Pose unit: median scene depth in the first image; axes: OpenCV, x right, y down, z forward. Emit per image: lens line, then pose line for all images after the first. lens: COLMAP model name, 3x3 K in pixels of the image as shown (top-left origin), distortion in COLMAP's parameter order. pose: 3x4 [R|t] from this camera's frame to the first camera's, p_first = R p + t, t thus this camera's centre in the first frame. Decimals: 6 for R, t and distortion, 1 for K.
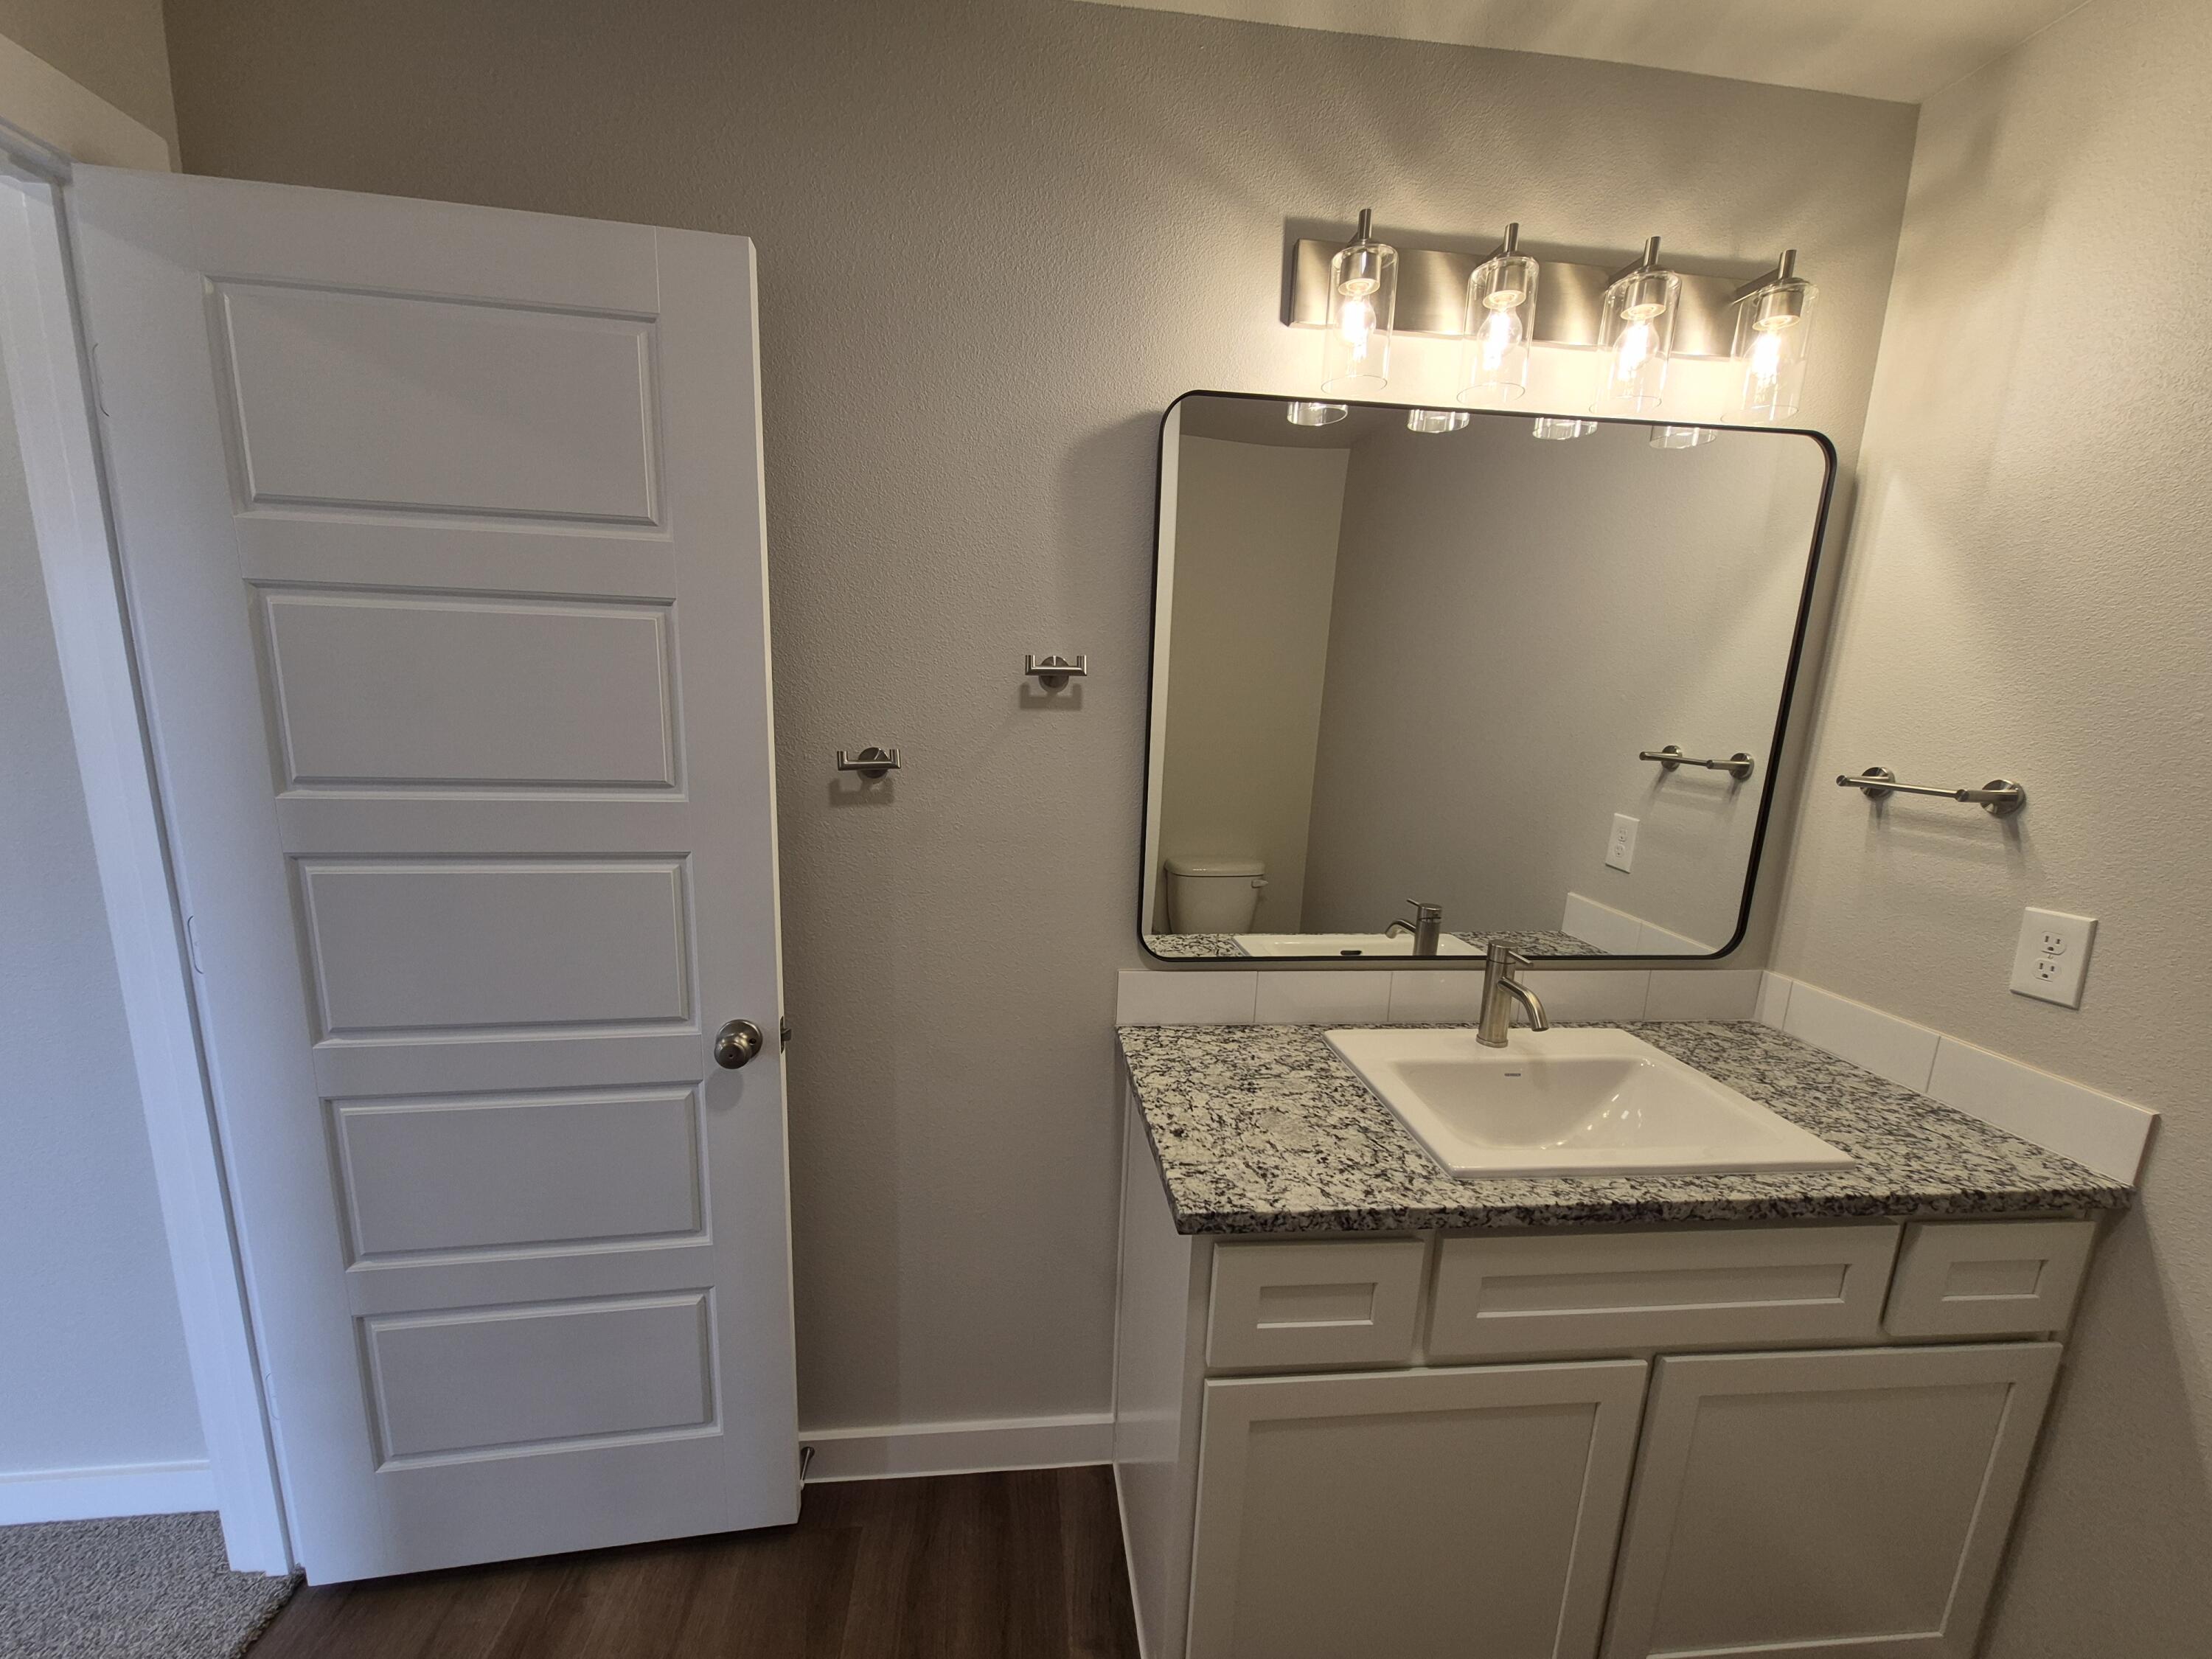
lens RADIAL K [[860.2, 0, 1091.7], [0, 860.2, 862.4], [0, 0, 1]] dist [0.000391, 0.000021]
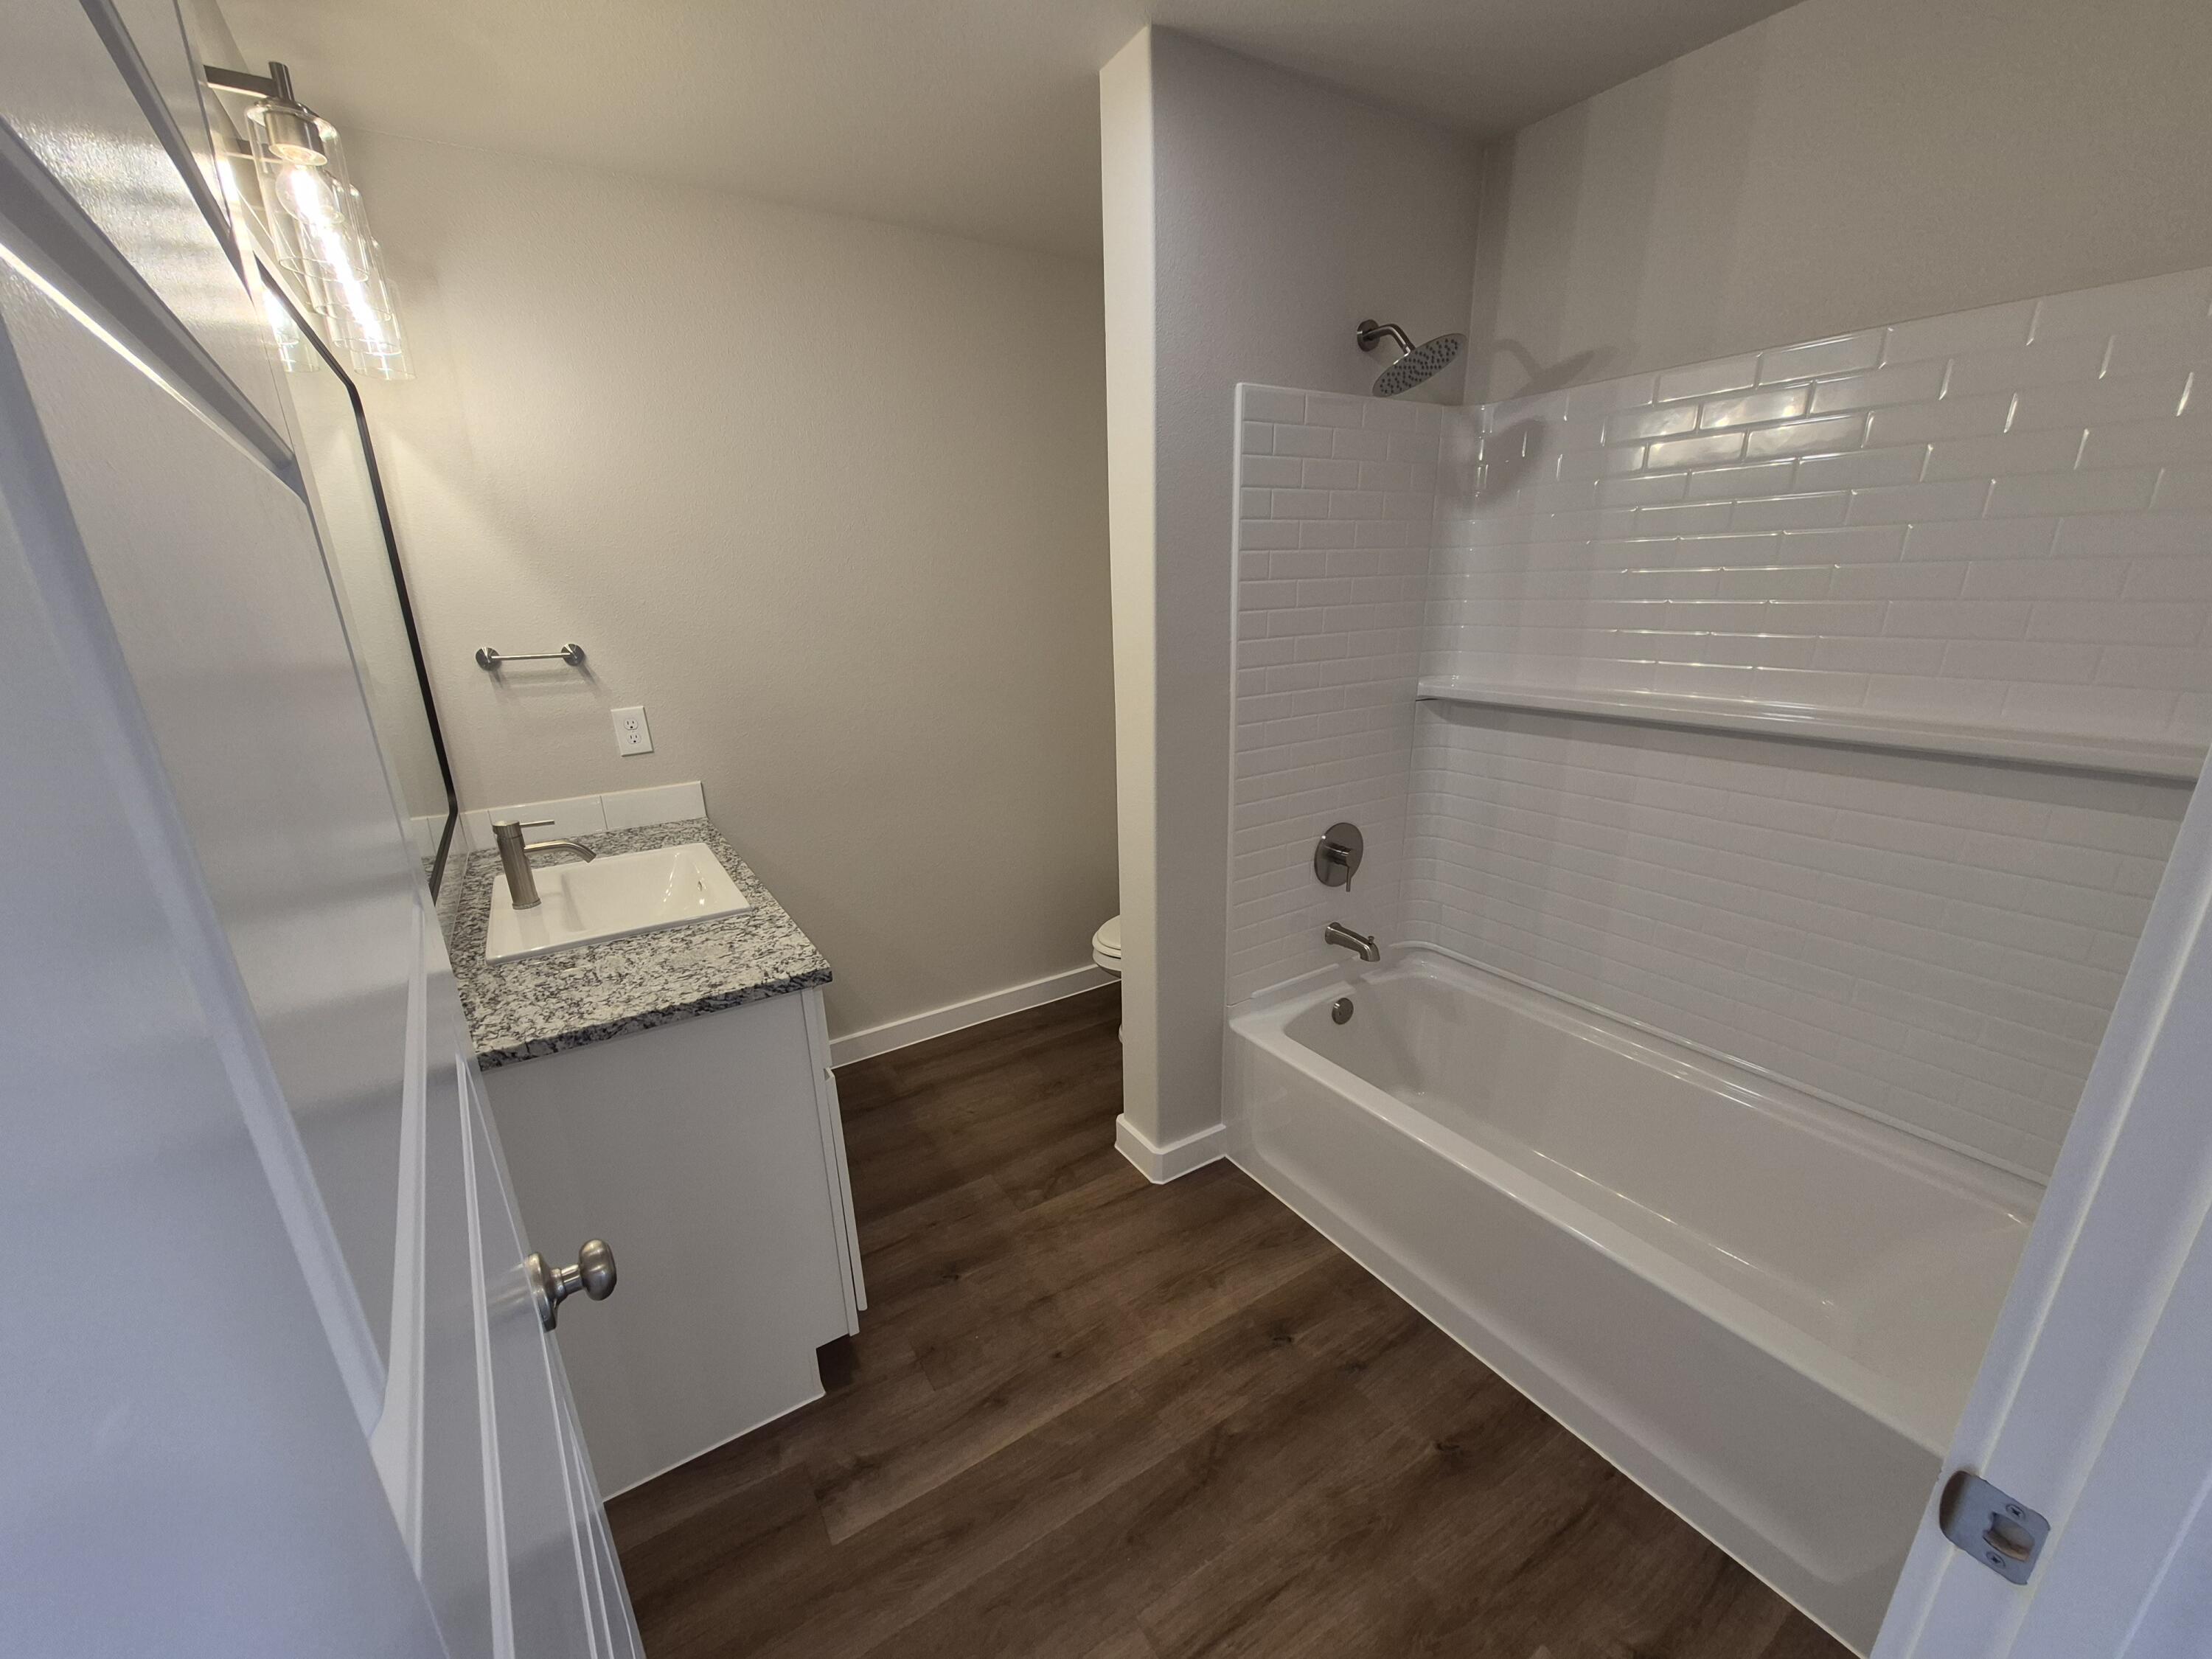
lens RADIAL K [[860.2, 0, 1091.7], [0, 860.2, 862.4], [0, 0, 1]] dist [0.000391, 0.000021]
pose [[-0.449603, -0.294914, 0.843139, -1.002819], [0.186371, 0.892175, 0.411448, -0.216743], [-0.873569, 0.342125, -0.346161, 0.812092]]
